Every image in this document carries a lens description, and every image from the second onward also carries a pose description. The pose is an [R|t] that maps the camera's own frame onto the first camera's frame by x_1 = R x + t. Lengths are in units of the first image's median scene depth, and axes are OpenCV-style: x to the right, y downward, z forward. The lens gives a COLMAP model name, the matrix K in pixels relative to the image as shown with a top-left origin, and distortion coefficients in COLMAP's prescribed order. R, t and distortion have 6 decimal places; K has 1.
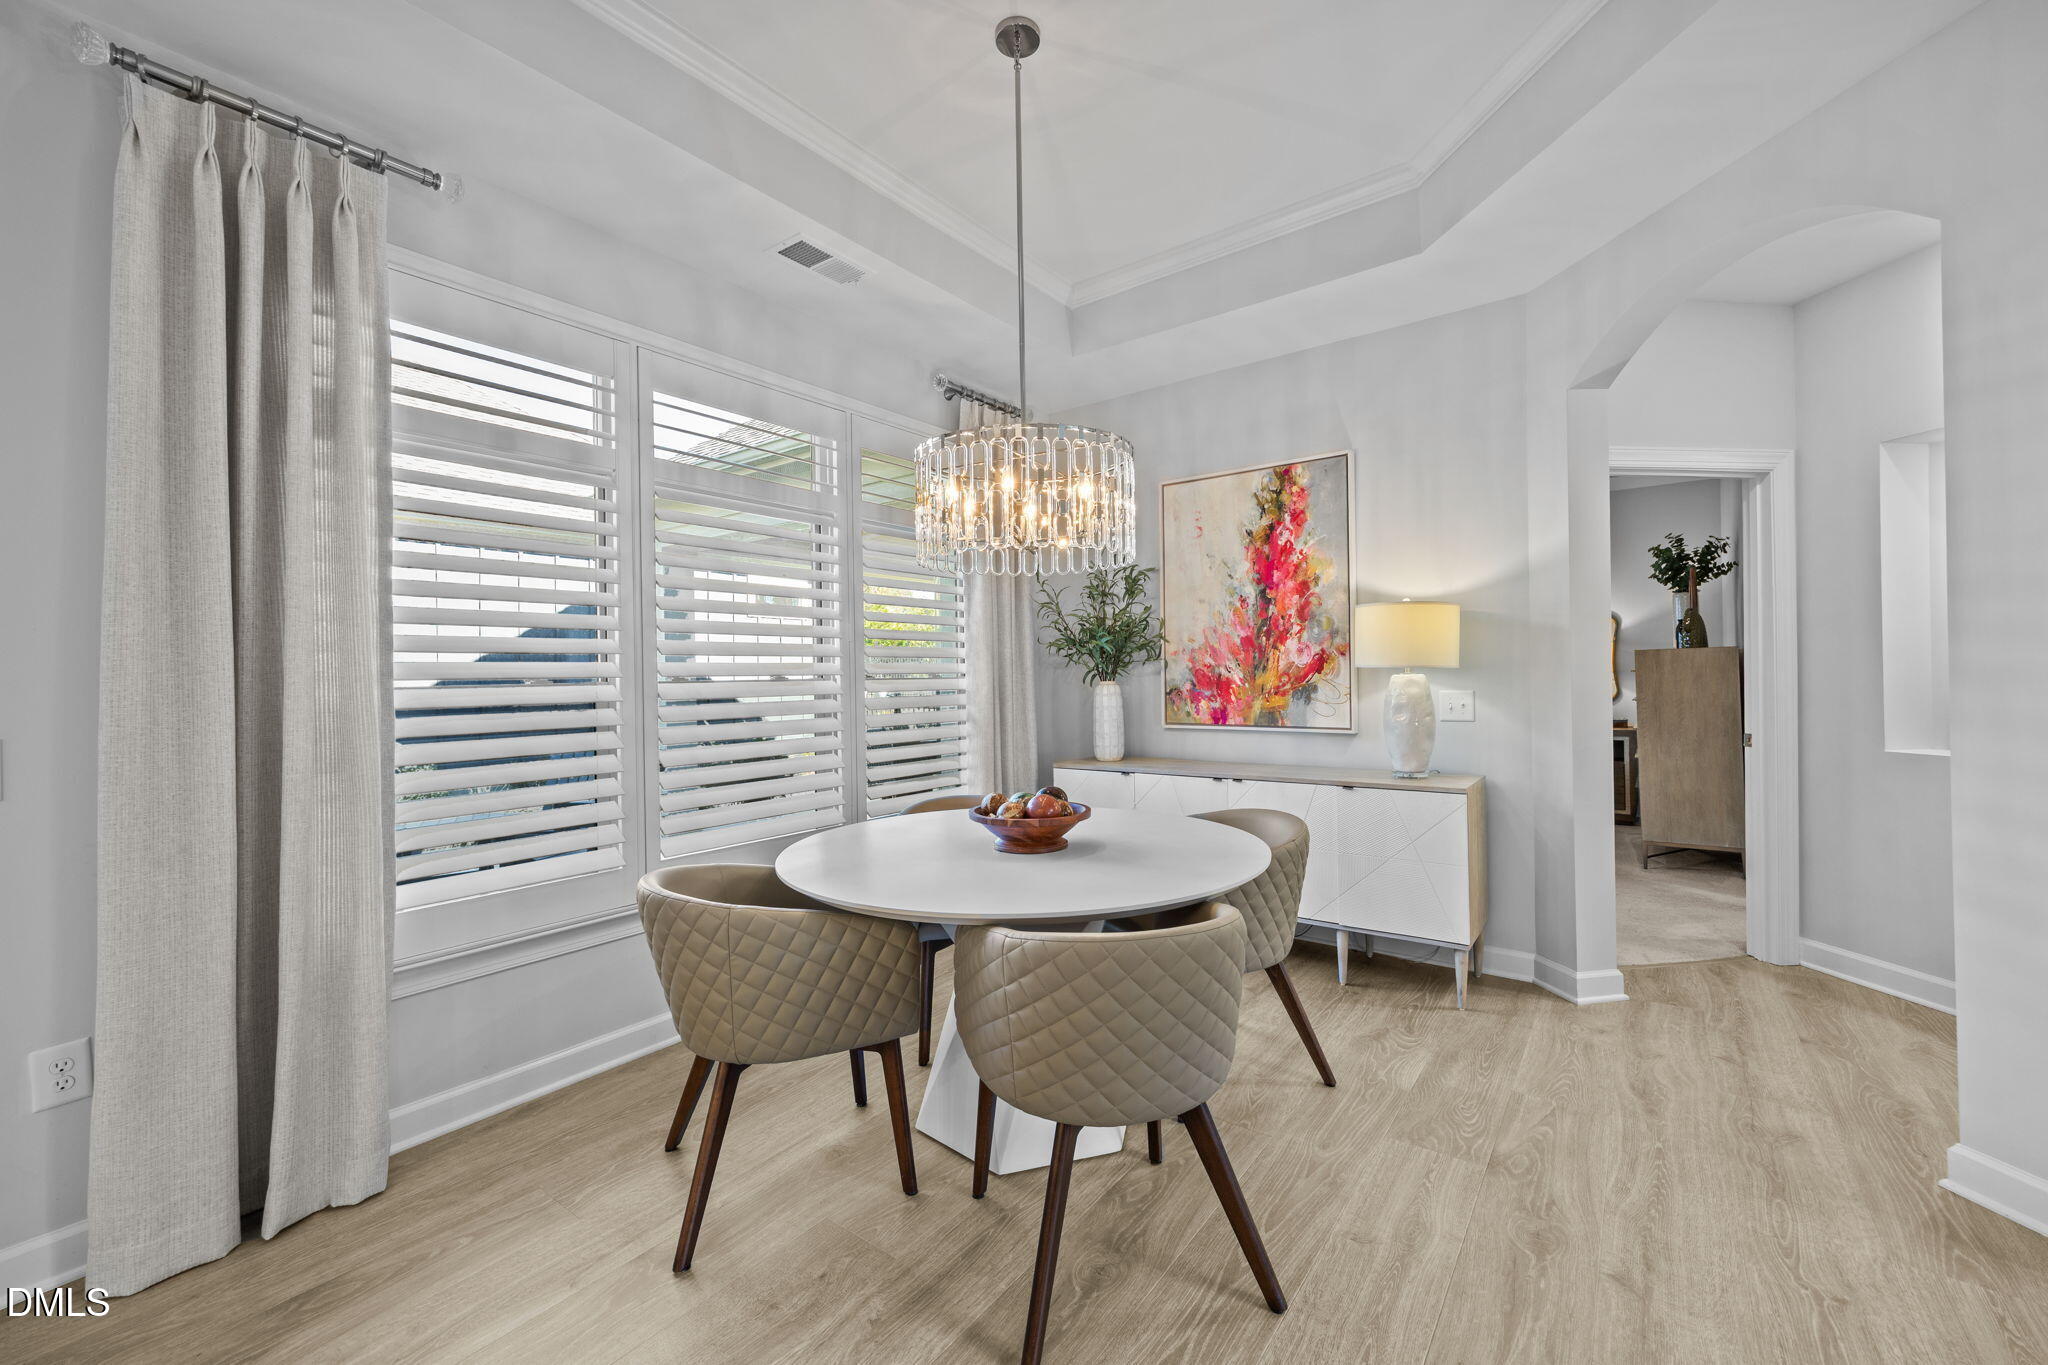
lens RADIAL K [[798.3, 0, 1047.8], [0, 798.3, 670.8], [0, 0, 1]] dist [0.000243, -0.000239]
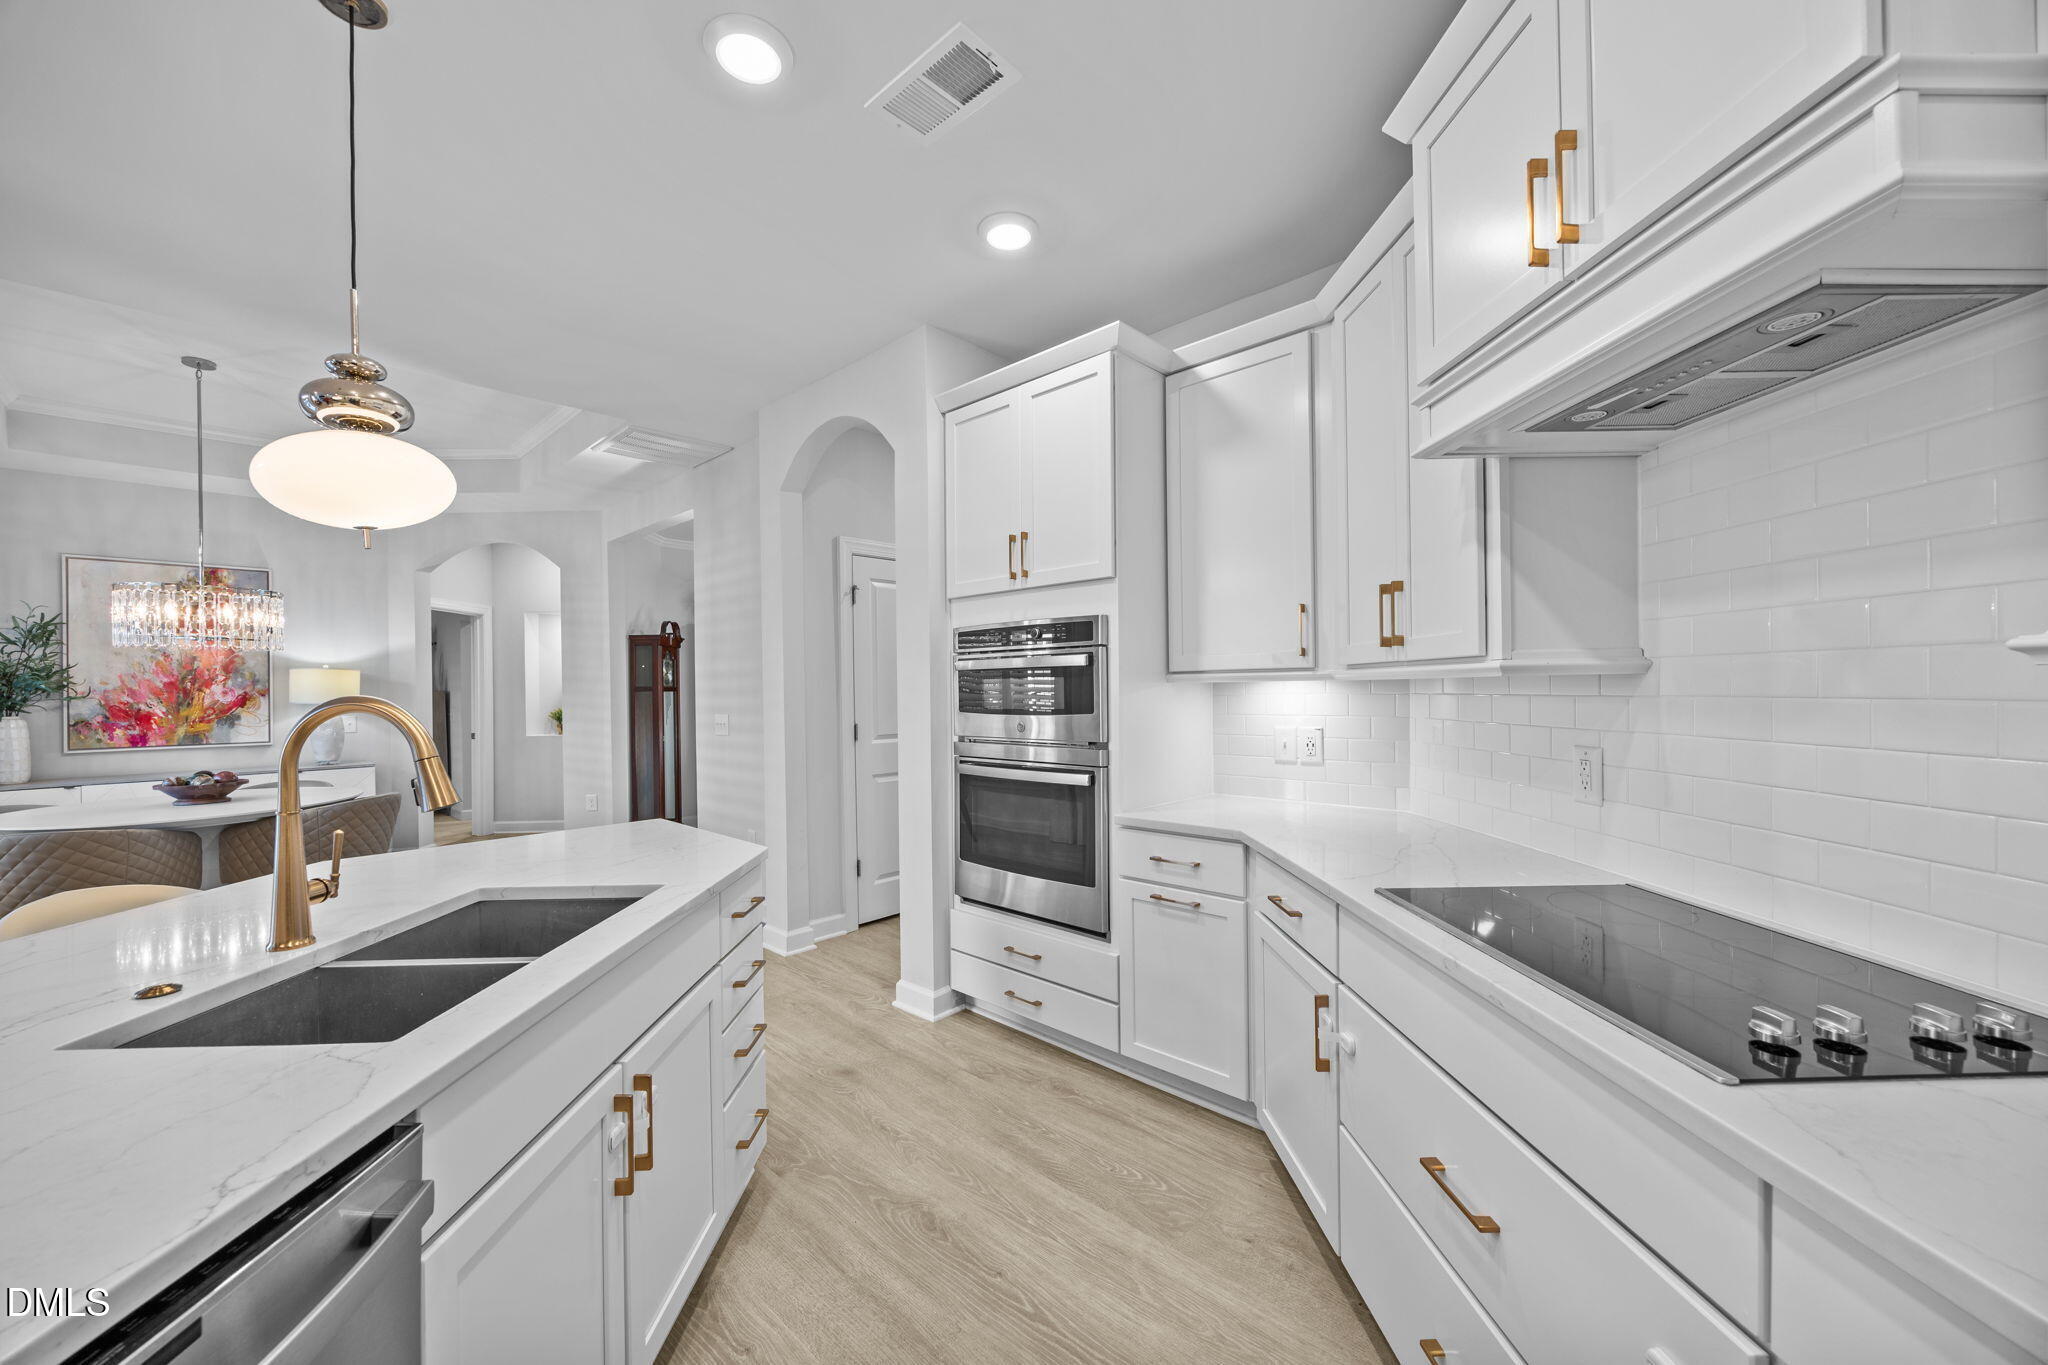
lens RADIAL K [[798.3, 0, 1029.3], [0, 798.3, 695.8], [0, 0, 1]] dist [0.000243, -0.000239]
pose [[0.115255, 0.003419, 0.993330, -0.987420], [0.004292, 0.999983, -0.003939, -0.006805], [-0.993327, 0.004717, 0.115239, -0.672361]]
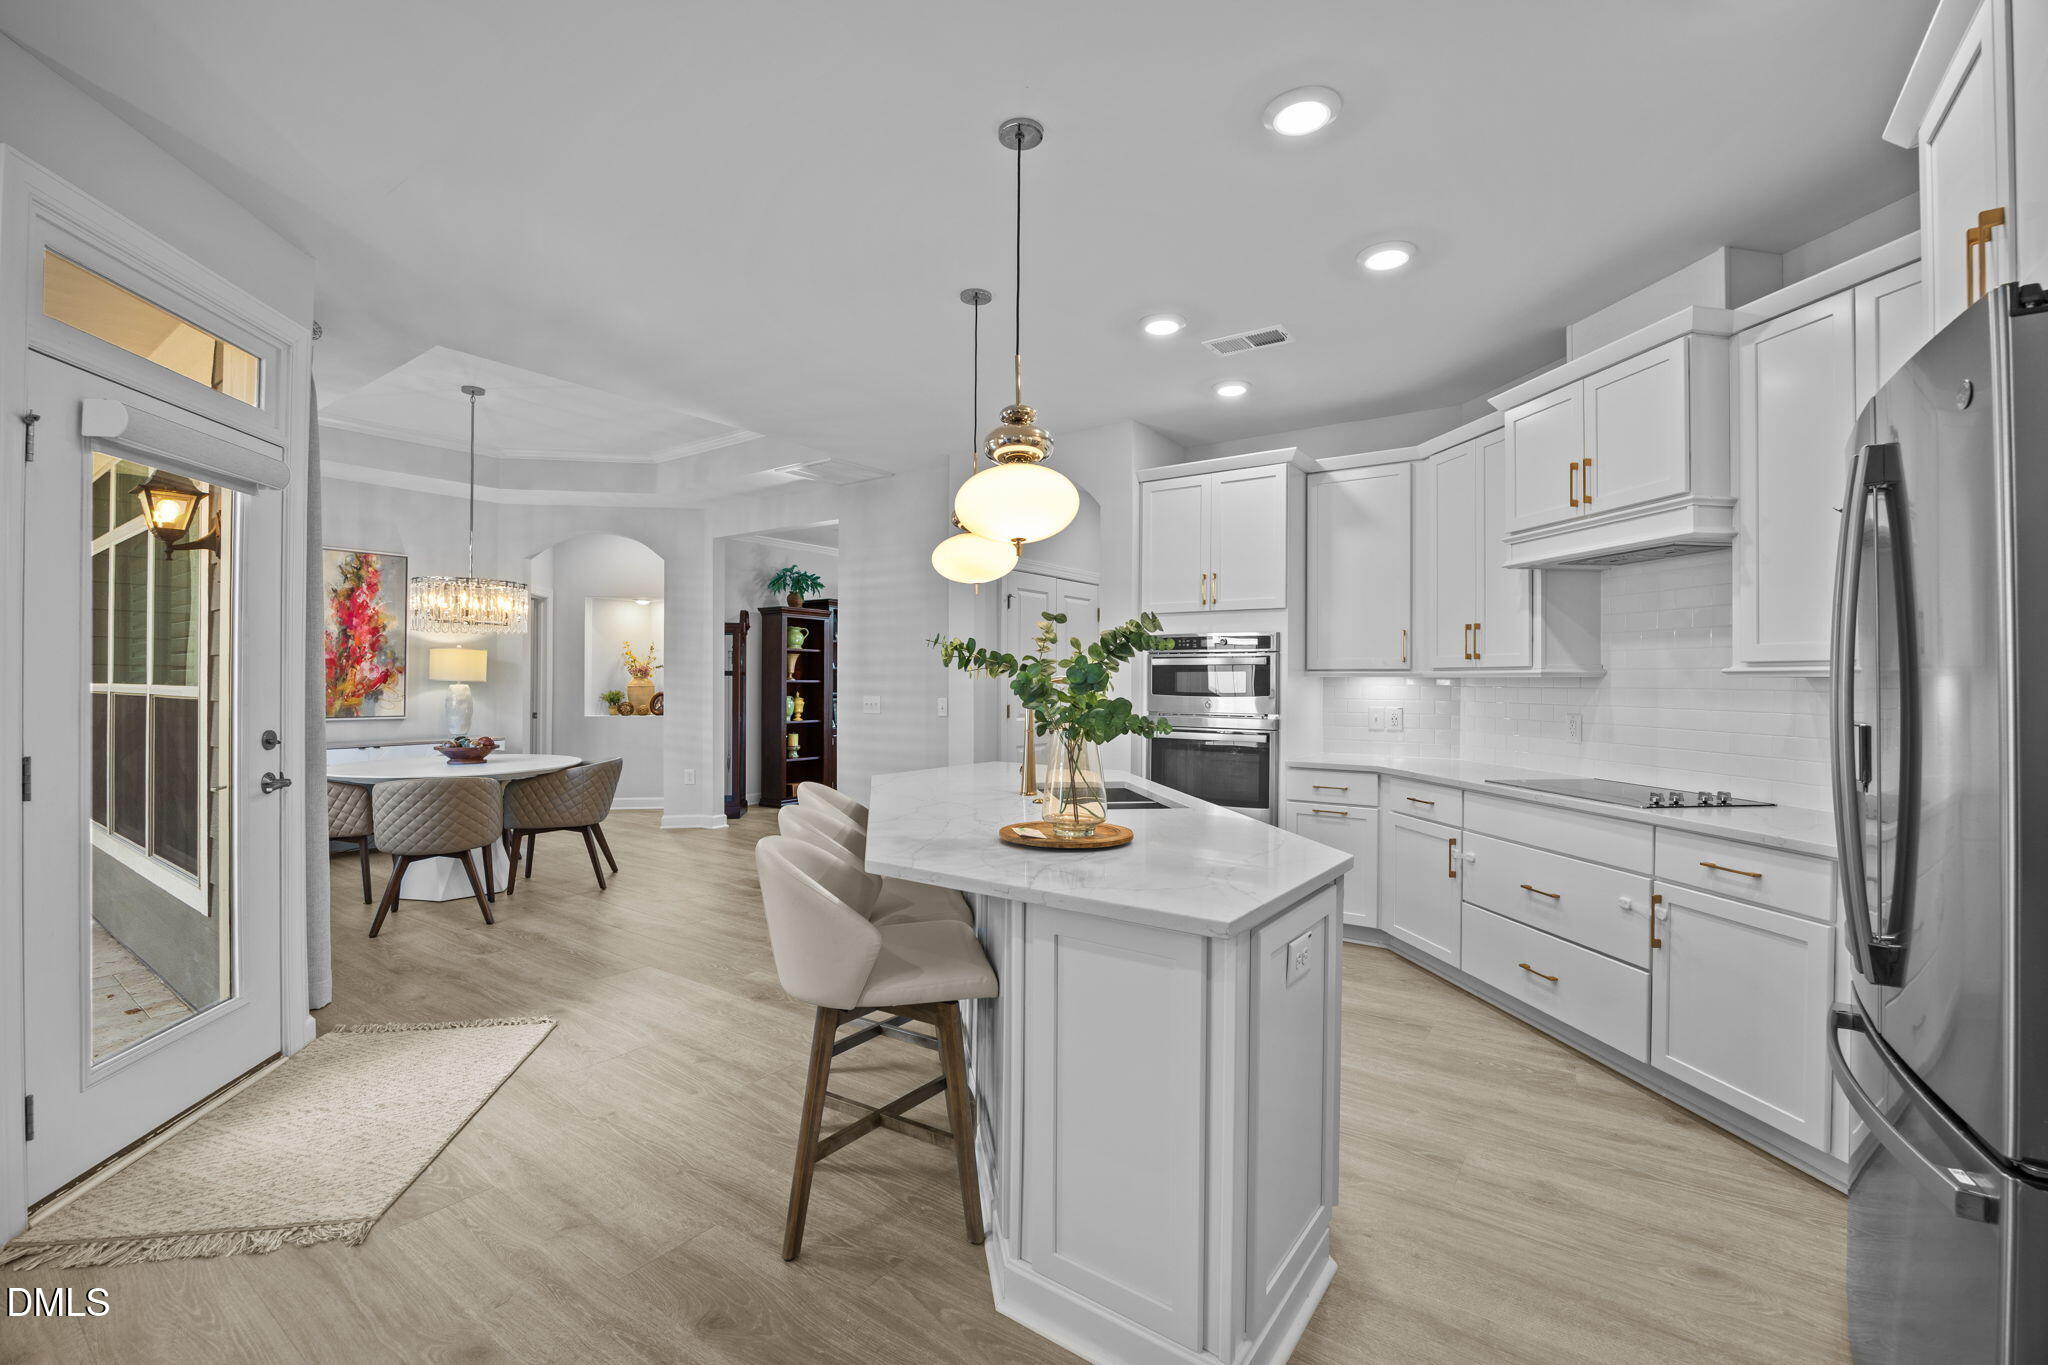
lens RADIAL K [[906.9, 0, 1029.6], [0, 906.9, 686.3], [0, 0, 1]] dist [-0.012515, 0.001059]
pose [[-0.022354, 0.005611, 0.999734, -1.511259], [-0.011476, 0.999917, -0.005868, 0.004421], [-0.999684, -0.011604, -0.022288, -0.290801]]
